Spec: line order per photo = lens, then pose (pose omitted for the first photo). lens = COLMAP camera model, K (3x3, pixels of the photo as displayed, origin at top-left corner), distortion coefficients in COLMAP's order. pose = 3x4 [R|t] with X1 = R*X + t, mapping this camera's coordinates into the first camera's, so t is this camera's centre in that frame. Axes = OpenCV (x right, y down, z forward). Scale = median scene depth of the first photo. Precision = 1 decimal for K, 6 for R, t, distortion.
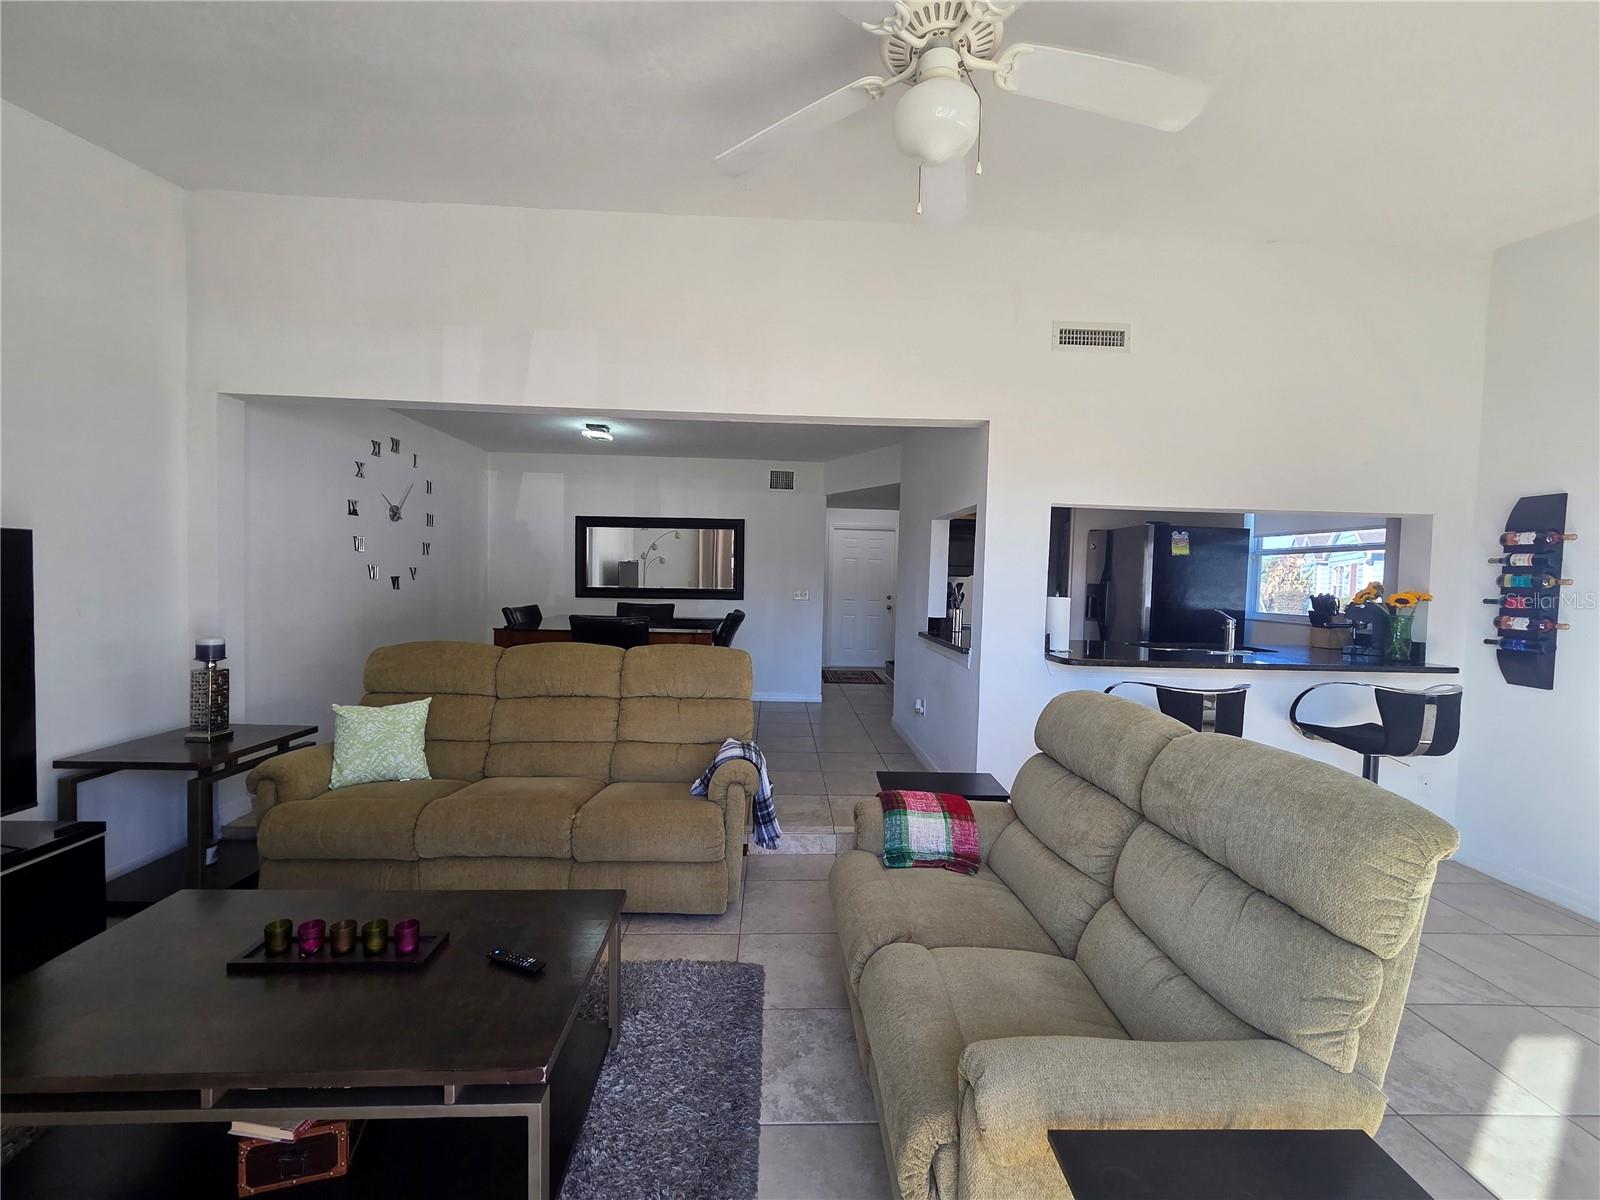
lens RADIAL K [[656.9, 0, 807.3], [0, 656.9, 601.5], [0, 0, 1]] dist [0.001257, 0.001914]
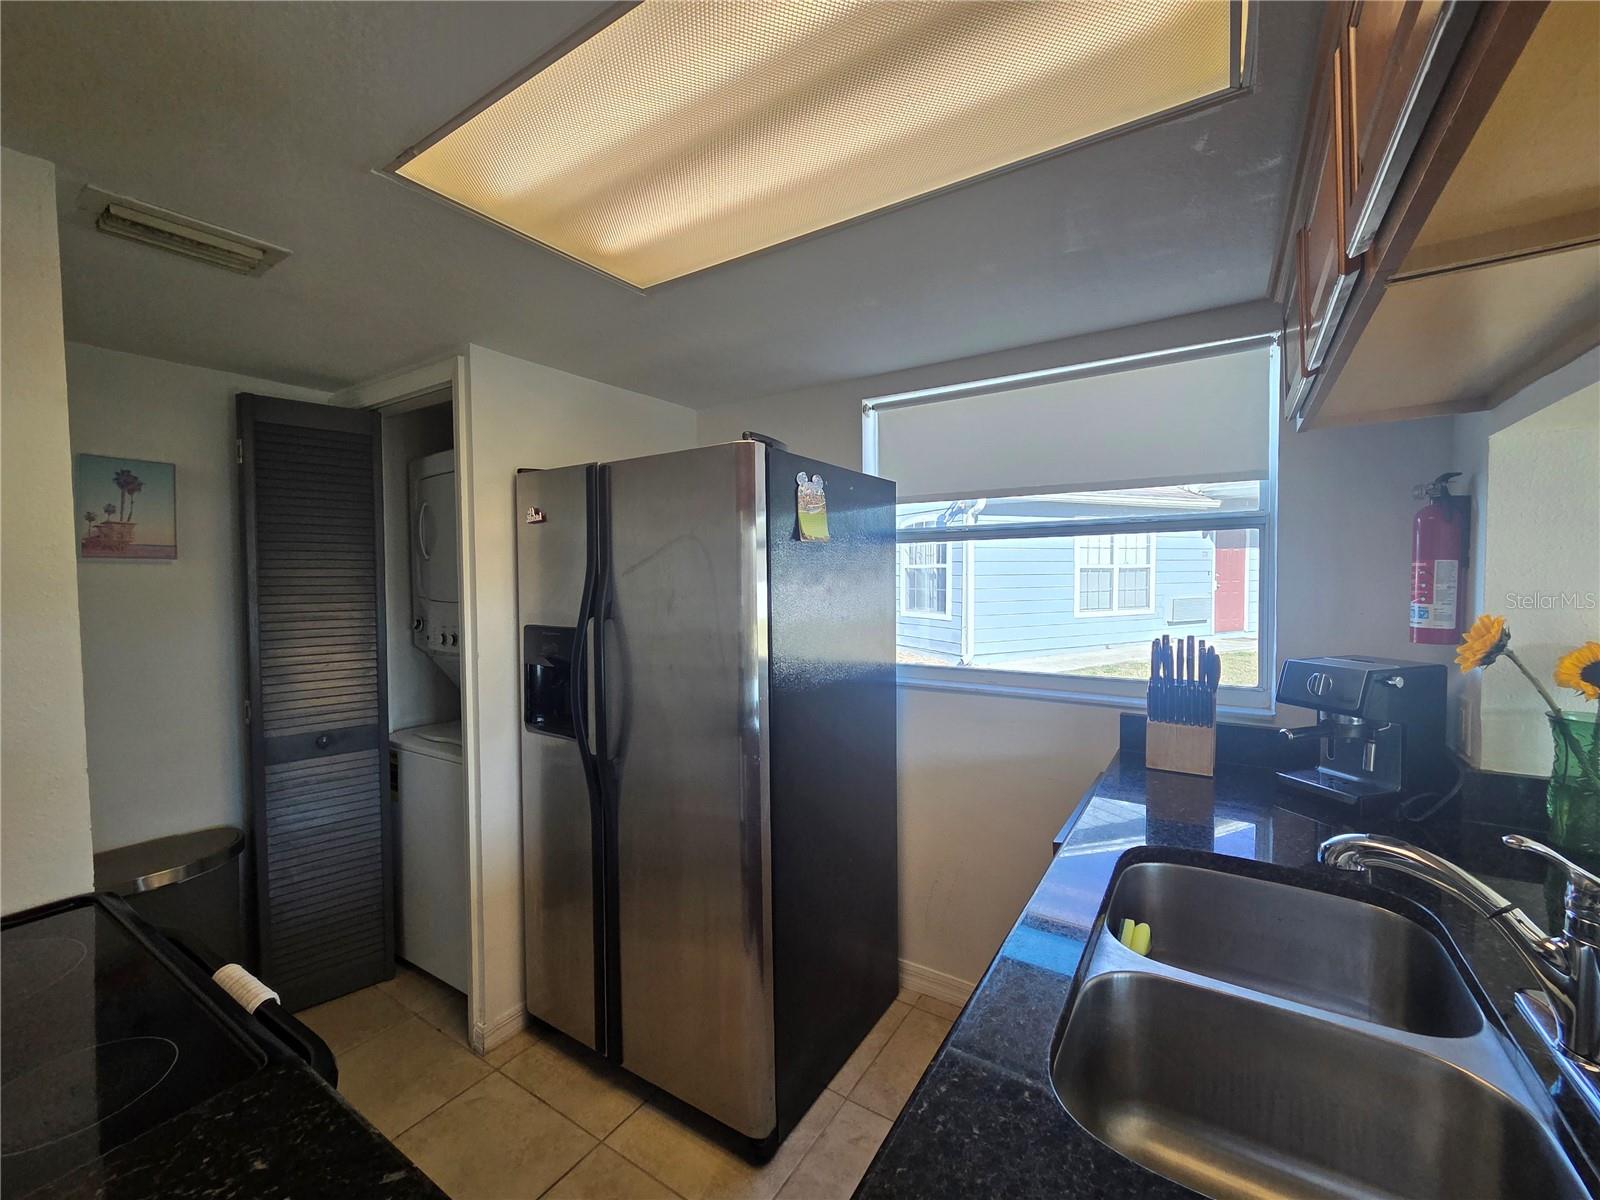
lens RADIAL K [[656.9, 0, 796.3], [0, 656.9, 585.5], [0, 0, 1]] dist [0.001257, 0.001914]
pose [[0.585546, -0.049859, 0.809105, 0.323847], [0.054836, 0.998257, 0.021830, -0.064668], [-0.808783, 0.031585, 0.587259, 0.933791]]
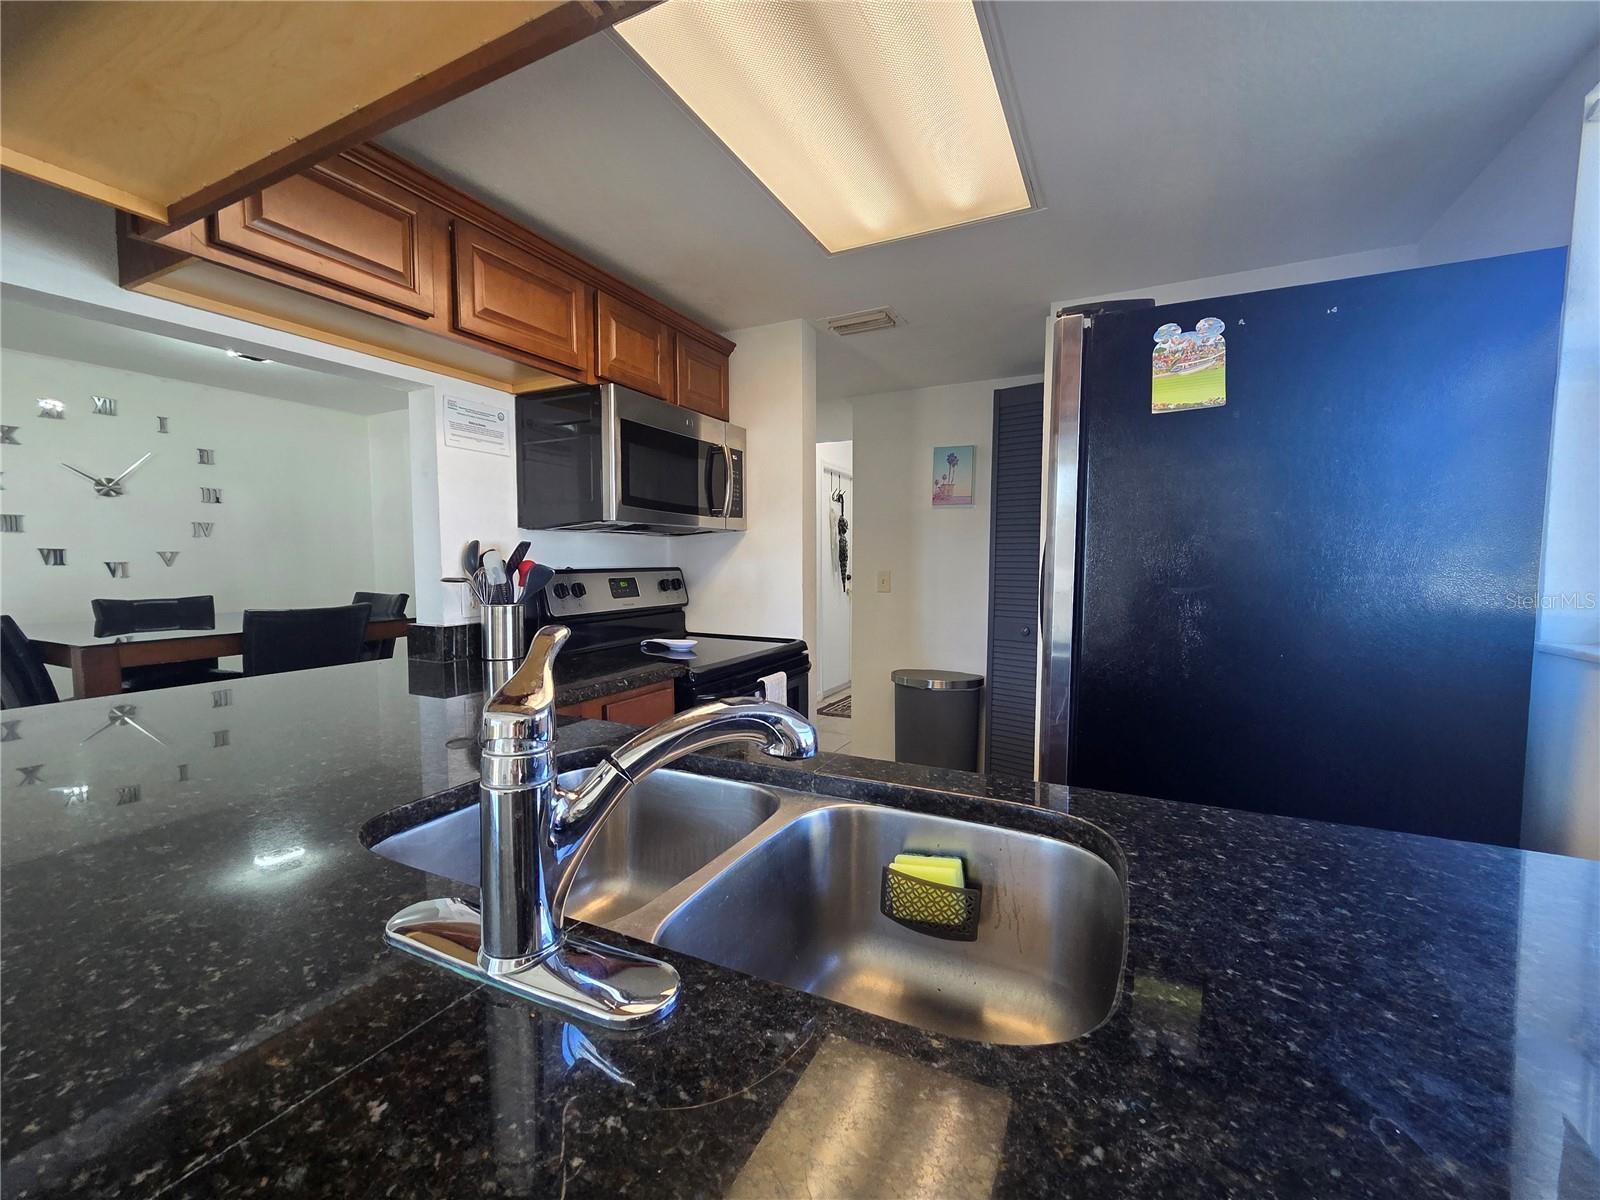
lens RADIAL K [[656.9, 0, 804.2], [0, 656.9, 591.2], [0, 0, 1]] dist [0.001257, 0.001914]
pose [[0.873516, -0.003750, -0.486781, 0.650858], [0.004400, 0.999990, 0.000192, 0.003848], [0.486776, -0.002310, 0.873524, 0.797789]]
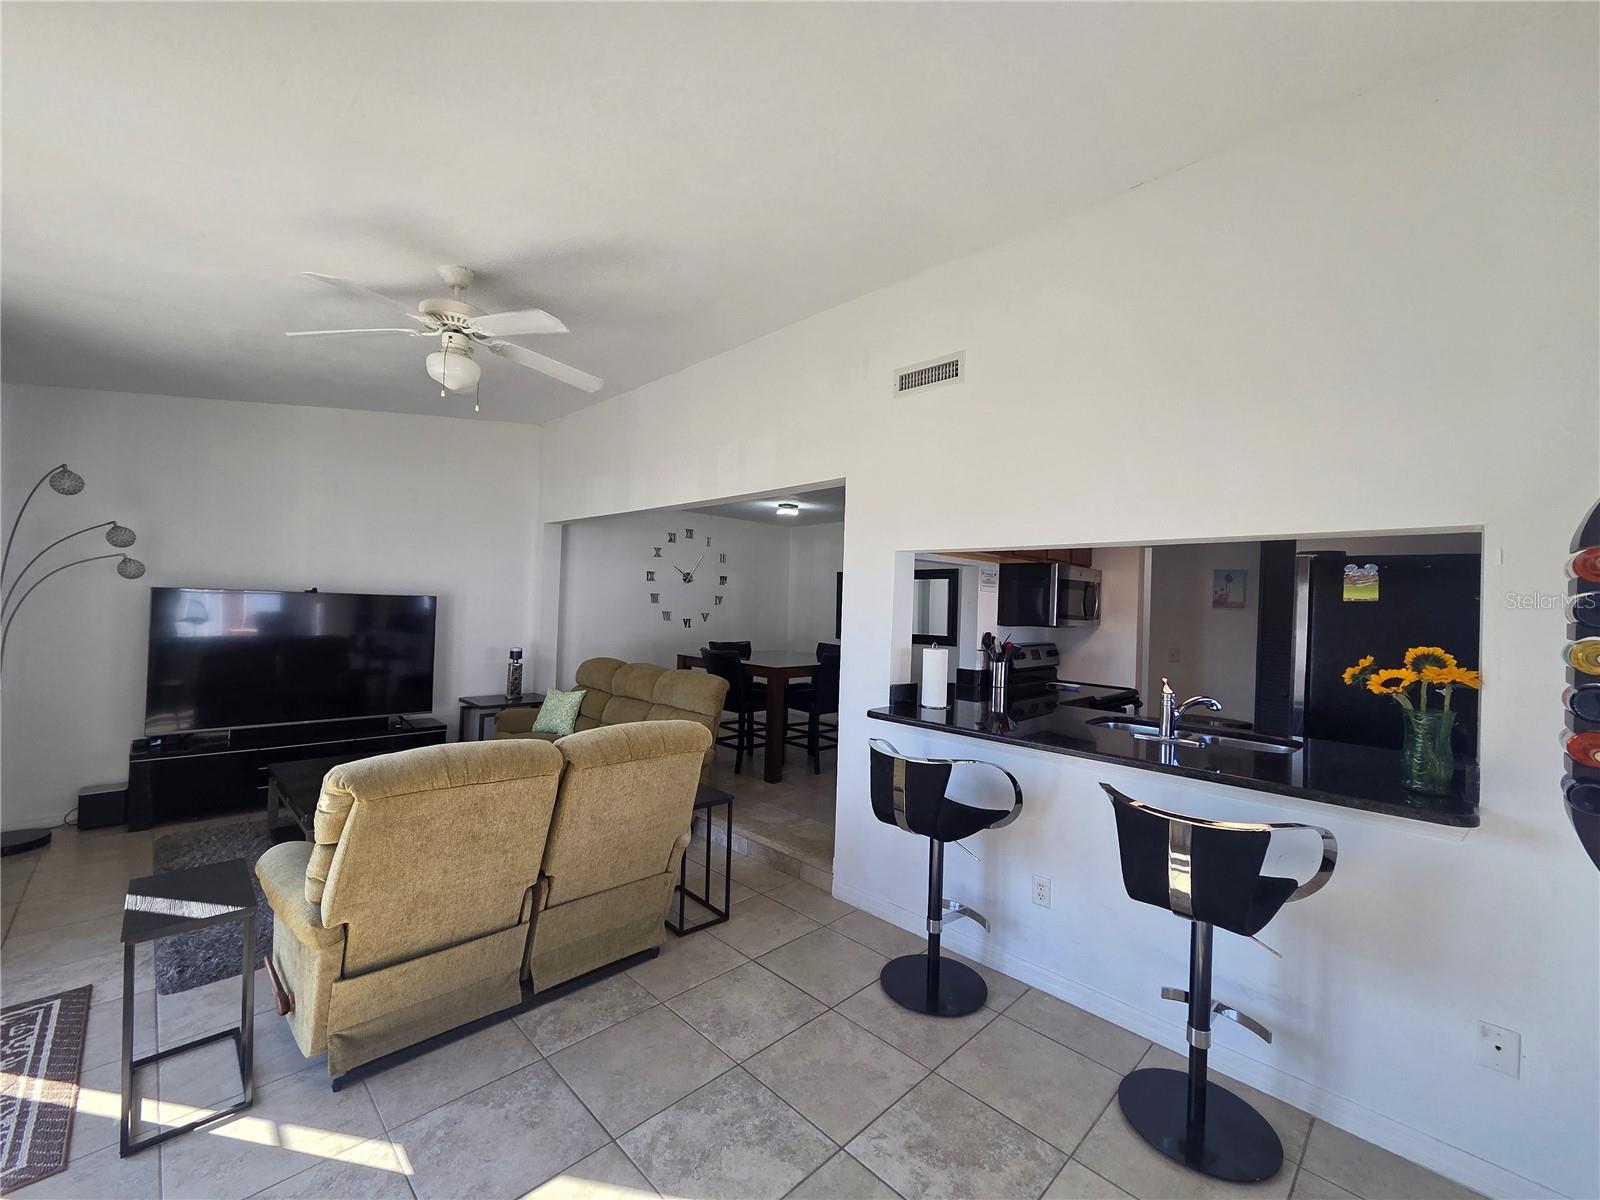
lens RADIAL K [[656.9, 0, 800.6], [0, 656.9, 606.4], [0, 0, 1]] dist [0.001257, 0.001914]
pose [[0.675497, -0.001329, -0.737362, 0.780087], [-0.043395, 0.998193, -0.041553, -0.017435], [0.736085, 0.060066, 0.674219, 0.190871]]
